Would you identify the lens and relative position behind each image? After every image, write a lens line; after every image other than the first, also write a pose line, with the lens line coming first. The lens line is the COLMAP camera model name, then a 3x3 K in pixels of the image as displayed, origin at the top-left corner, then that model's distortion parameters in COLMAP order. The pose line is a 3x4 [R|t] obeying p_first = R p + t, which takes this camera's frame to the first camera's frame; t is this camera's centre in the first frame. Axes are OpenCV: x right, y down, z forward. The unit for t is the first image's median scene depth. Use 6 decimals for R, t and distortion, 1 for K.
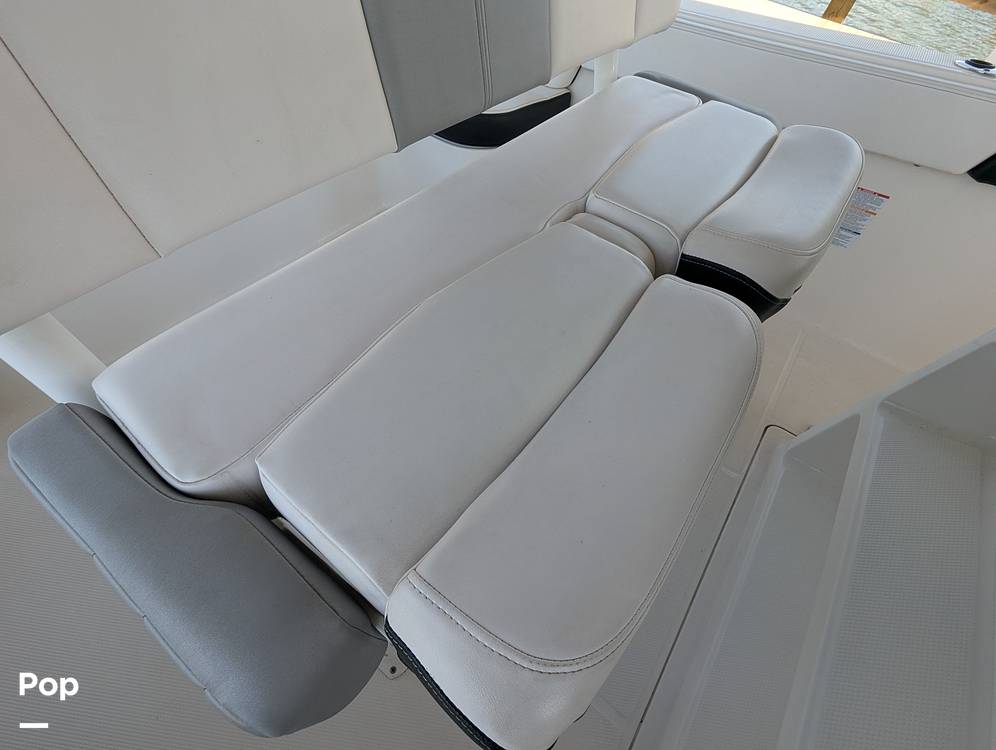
lens RADIAL K [[426.5, 0, 498.4], [0, 426.5, 383.7], [0, 0, 1]] dist [-0.001854, 0.000281]
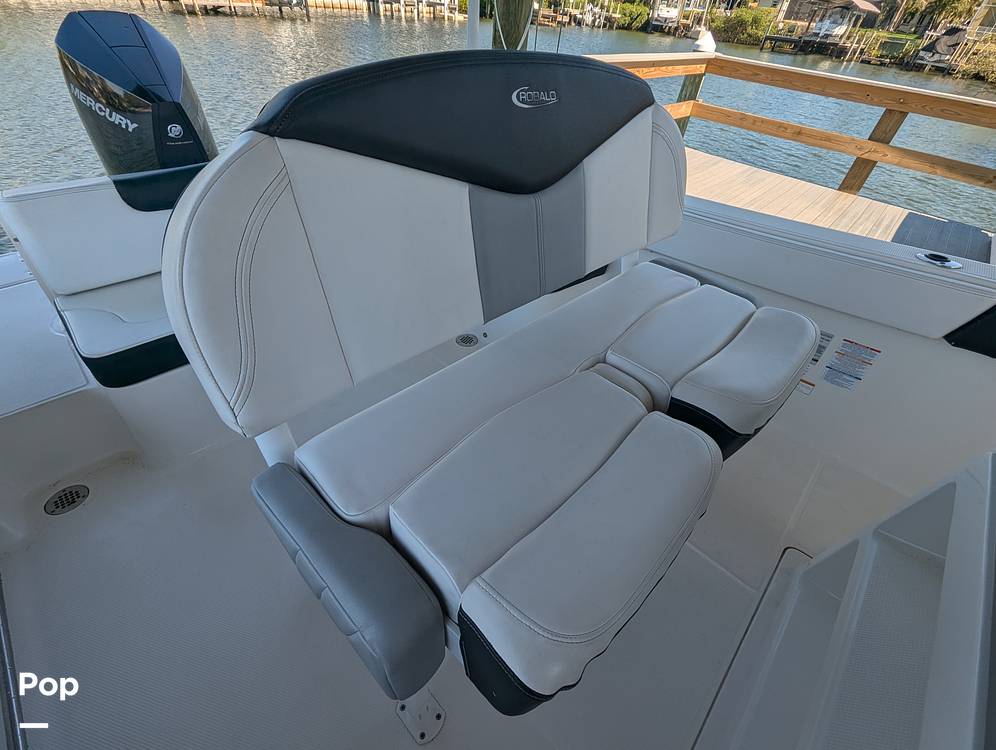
lens RADIAL K [[426.5, 0, 498.4], [0, 426.5, 383.7], [0, 0, 1]] dist [-0.001854, 0.000281]
pose [[0.992082, 0.069102, -0.104871, 0.002116], [-0.091991, 0.968309, -0.232196, 0.036881], [0.085502, 0.240005, 0.966999, -0.421648]]
